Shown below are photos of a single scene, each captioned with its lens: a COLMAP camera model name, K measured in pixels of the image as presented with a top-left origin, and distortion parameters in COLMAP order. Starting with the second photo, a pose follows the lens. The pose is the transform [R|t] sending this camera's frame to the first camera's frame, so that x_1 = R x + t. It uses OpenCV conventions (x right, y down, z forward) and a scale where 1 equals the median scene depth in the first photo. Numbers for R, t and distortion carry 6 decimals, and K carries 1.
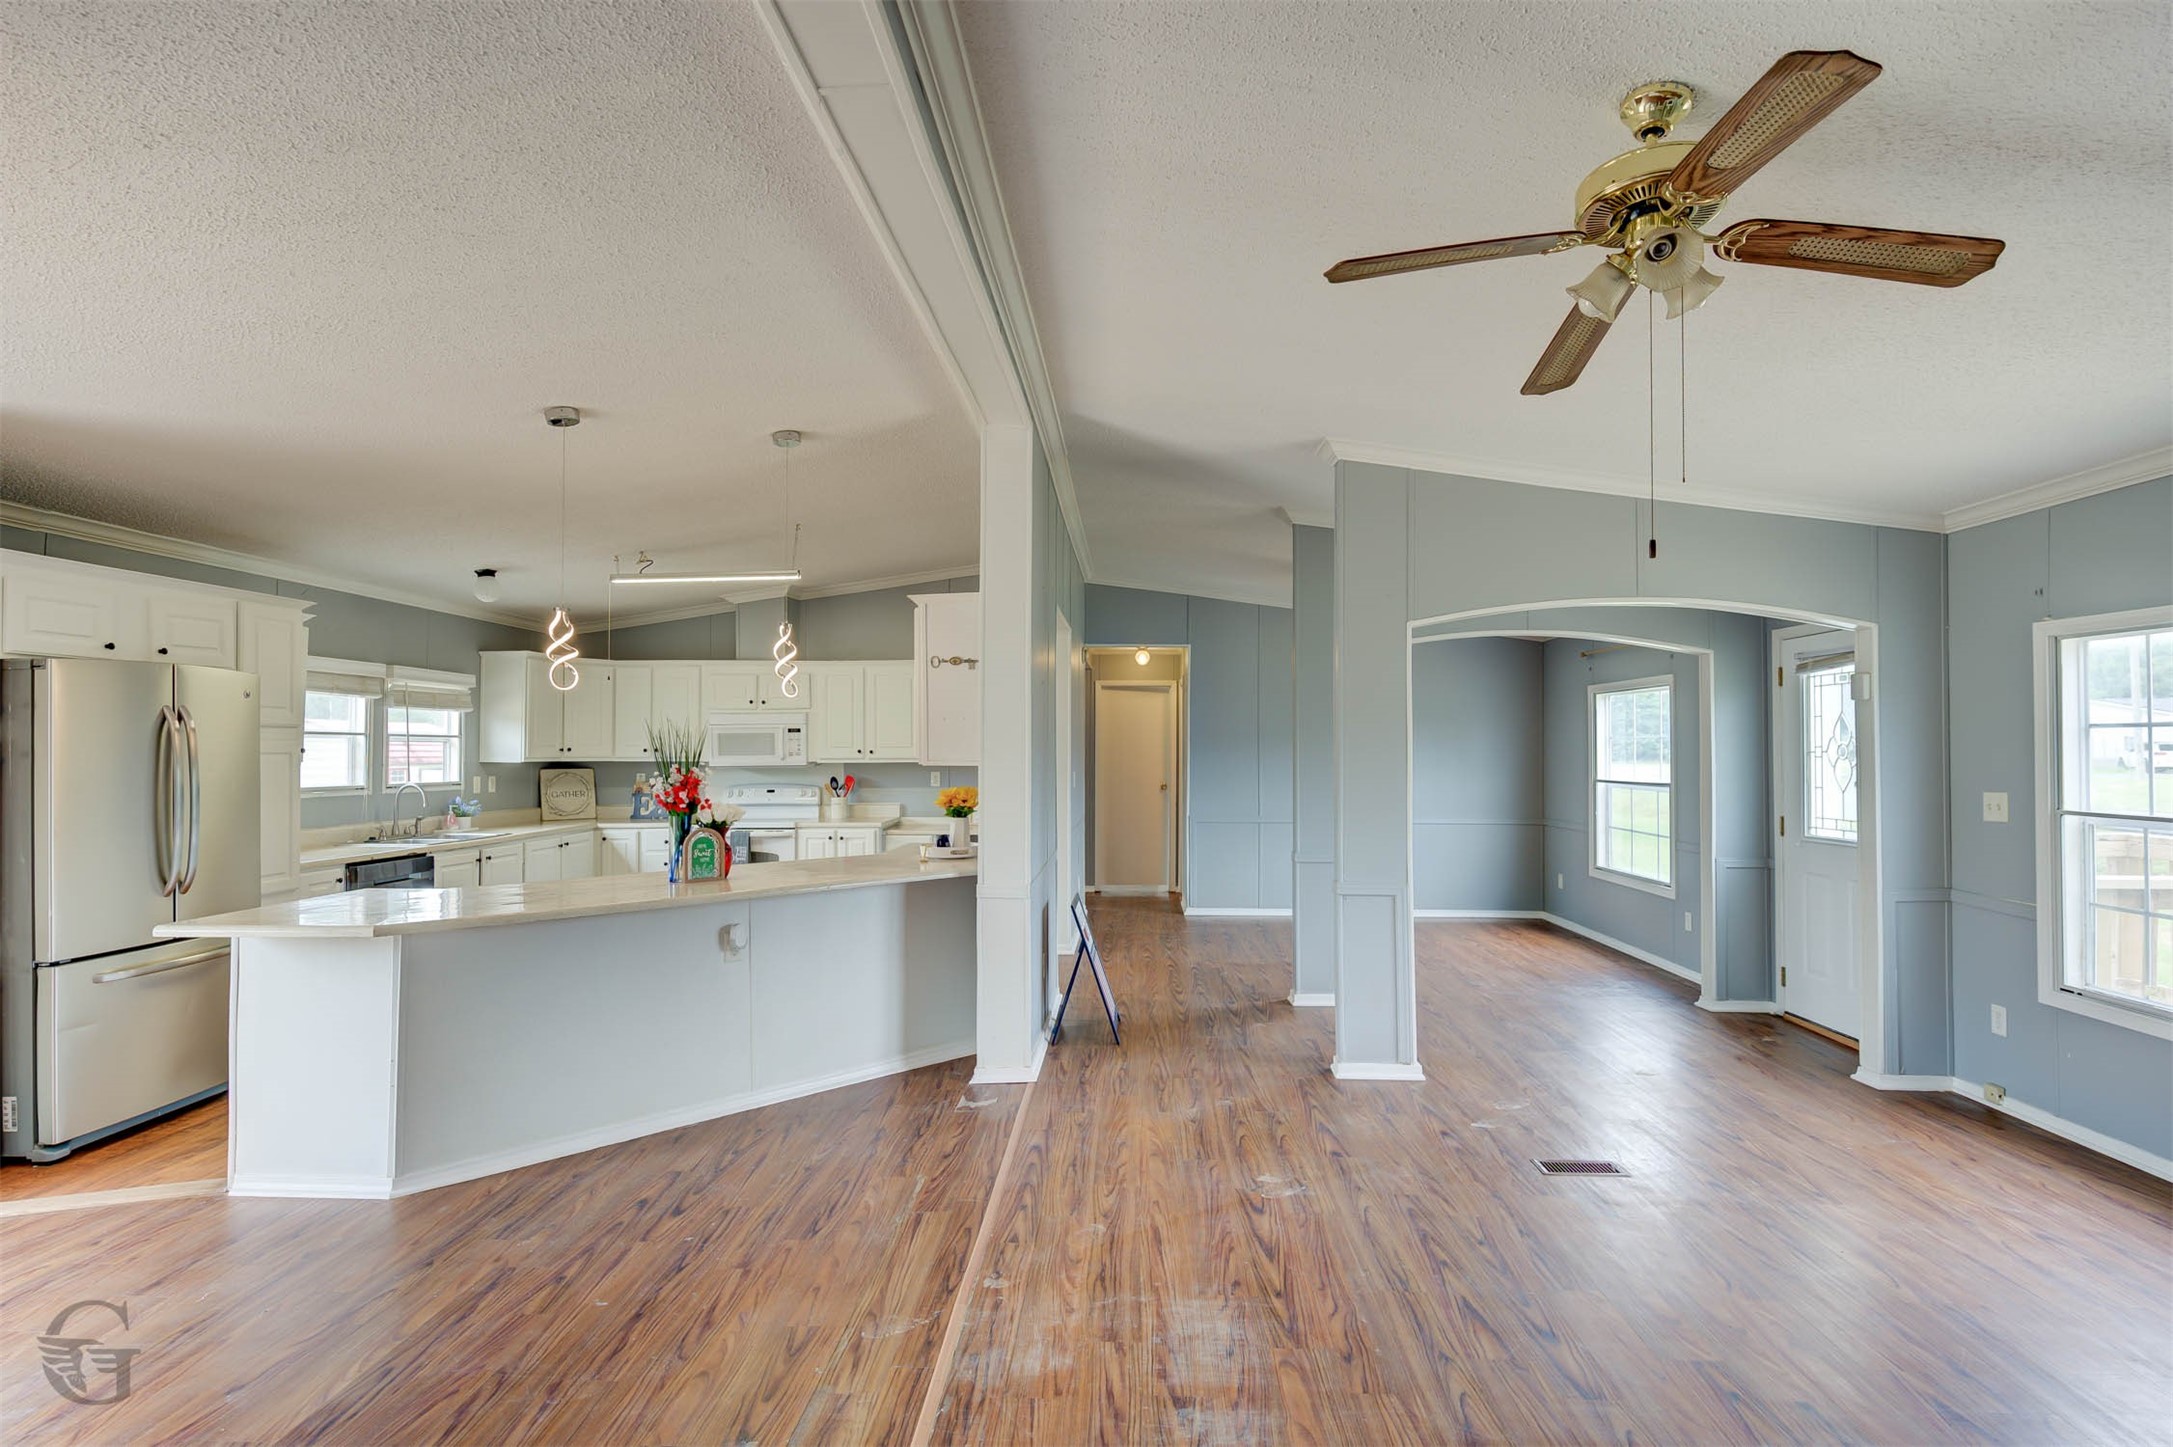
lens RADIAL K [[1051.6, 0, 1097.3], [0, 1051.6, 735.0], [0, 0, 1]] dist [-0.000263, -0.003075]
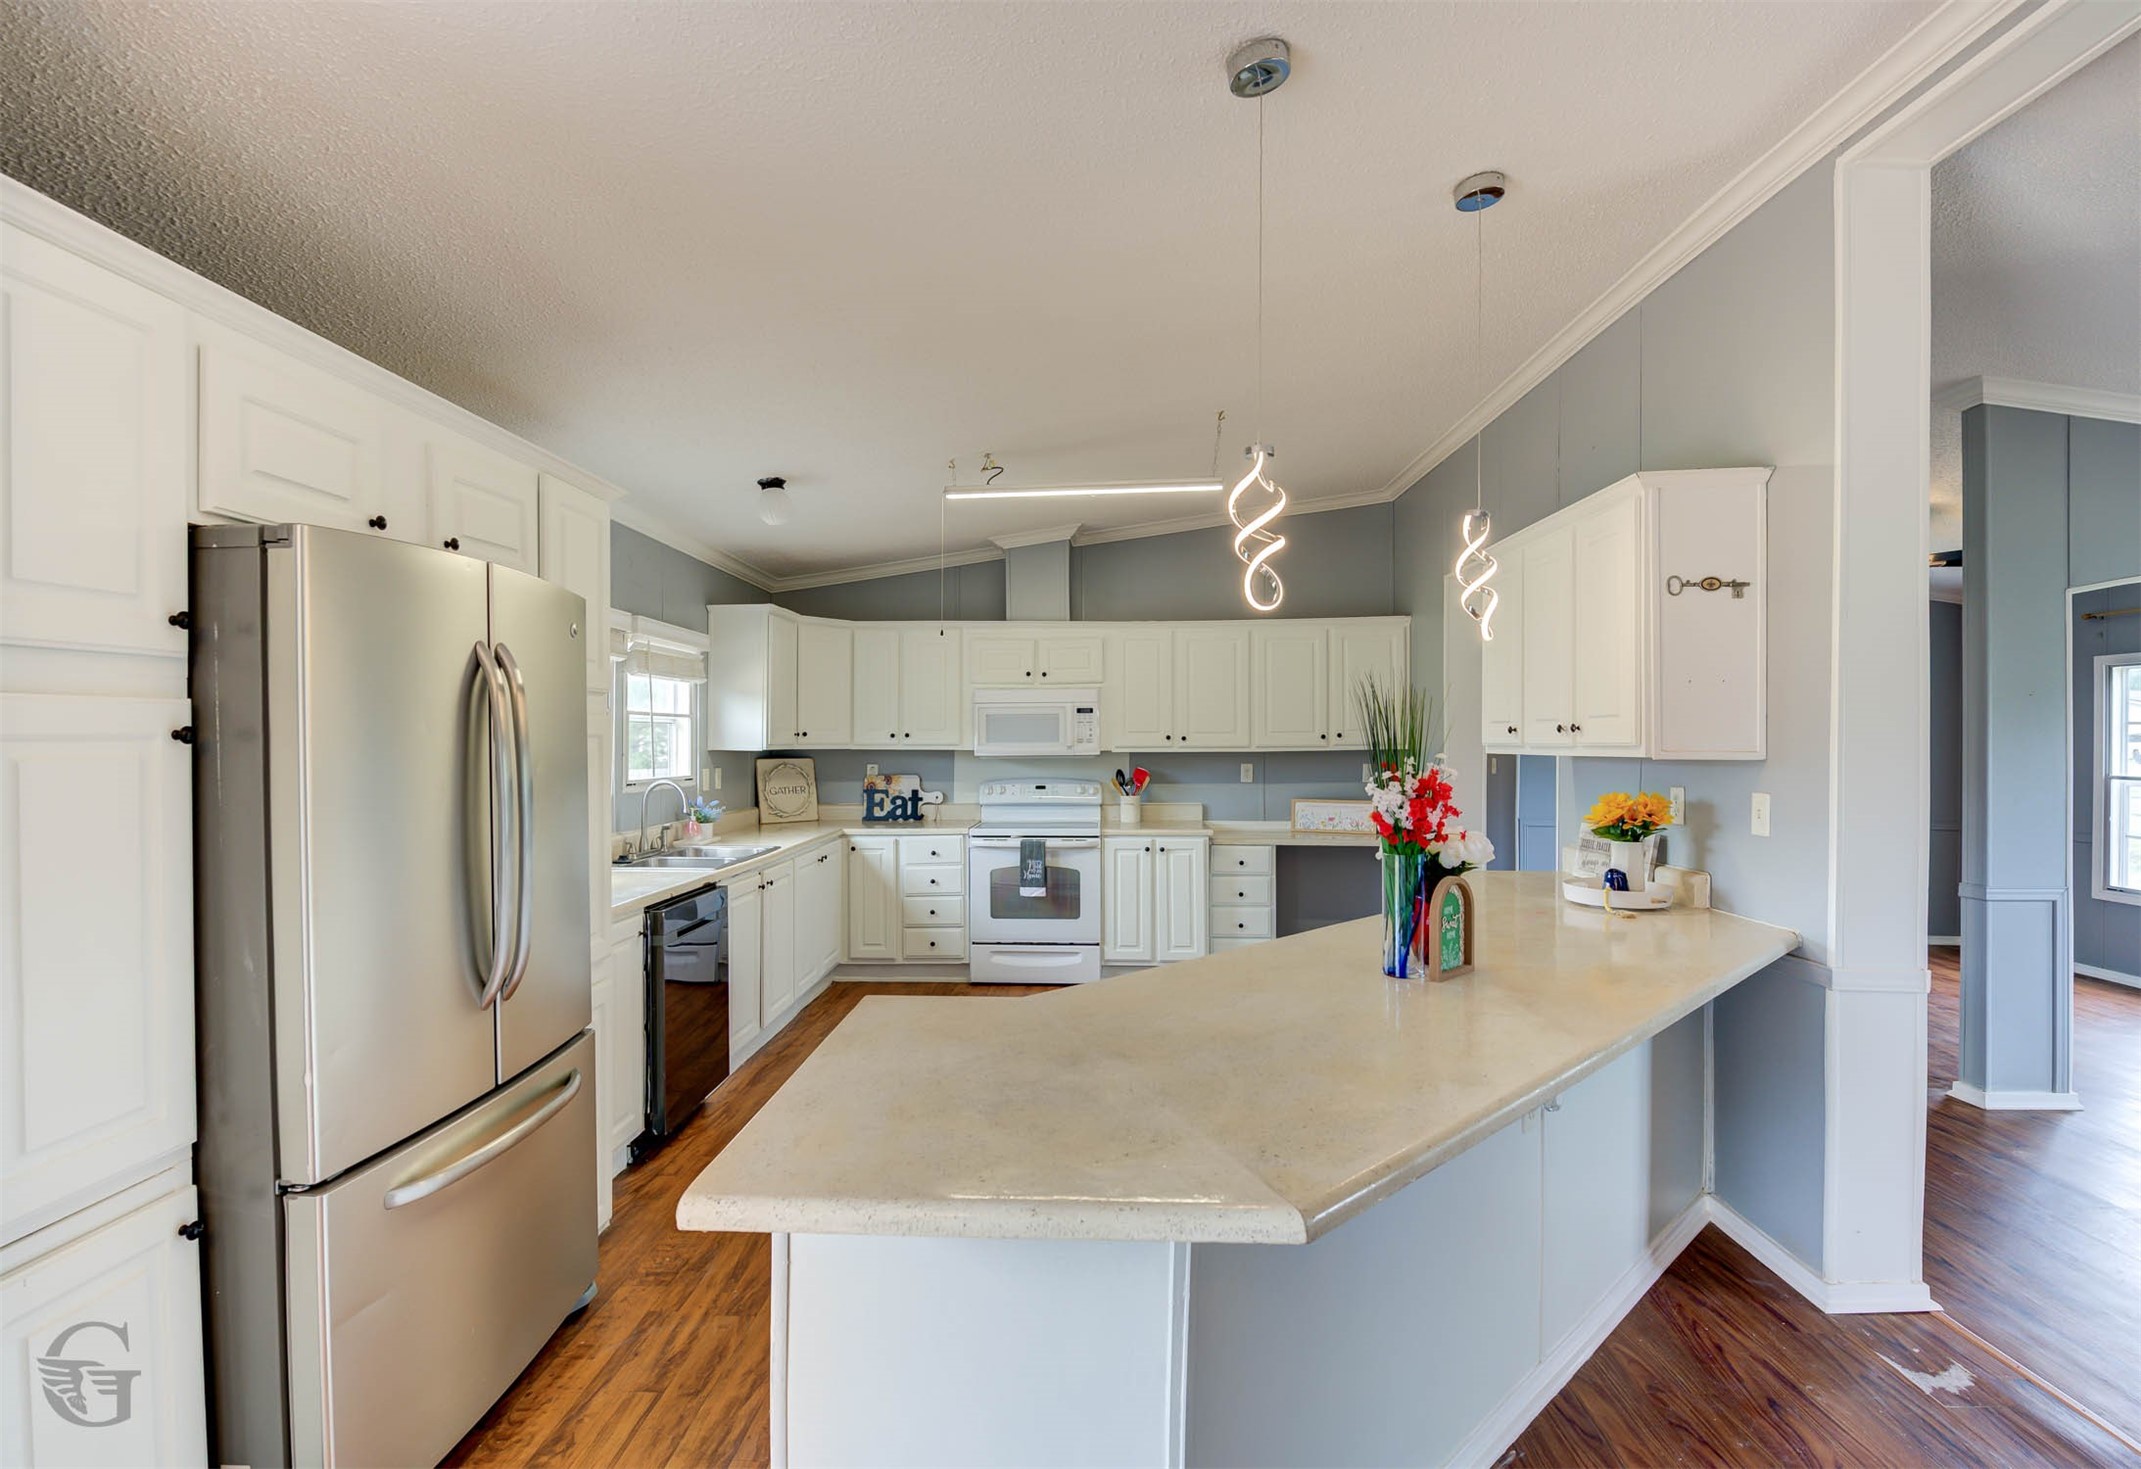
lens RADIAL K [[993.2, 0, 1052.4], [0, 993.2, 748.2], [0, 0, 1]] dist [-0.014073, -0.000841]
pose [[0.999862, 0.002960, -0.016321, -0.493662], [-0.002568, 0.999709, 0.023973, 0.009857], [0.016387, -0.023928, 0.999579, 0.427695]]
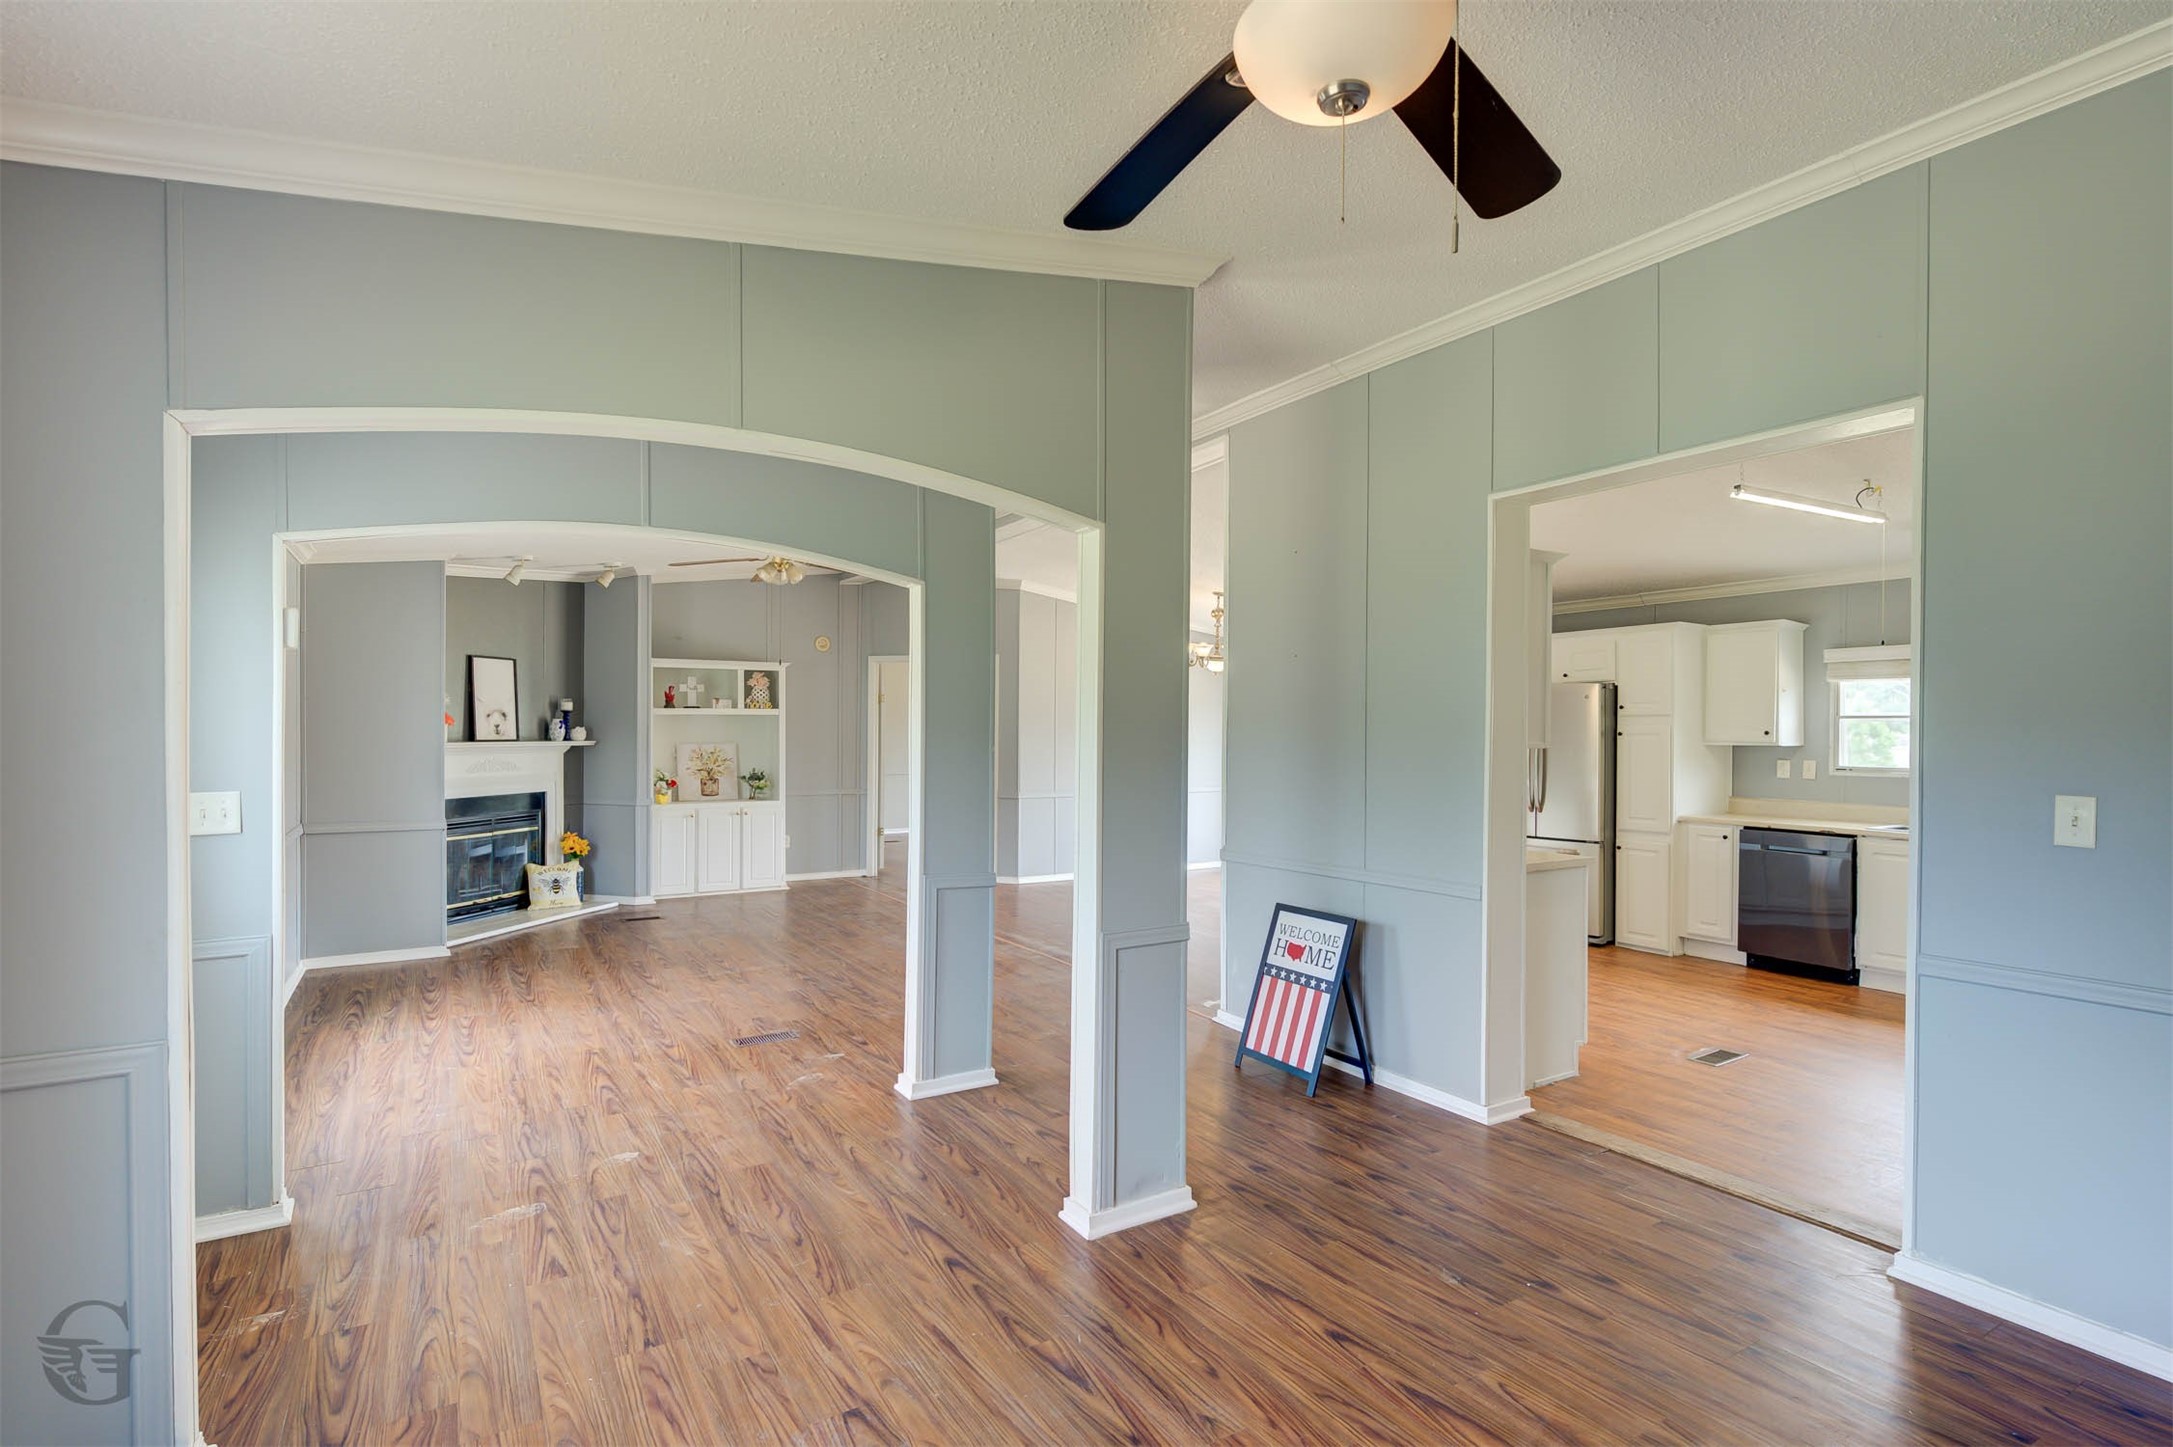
lens RADIAL K [[1051.6, 0, 1093.2], [0, 1051.6, 736.0], [0, 0, 1]] dist [-0.000263, -0.003075]
pose [[-0.829616, -0.001695, -0.558332, 0.630169], [0.004198, 0.999948, -0.009274, 0.029106], [0.558319, -0.010038, -0.829566, 1.721920]]
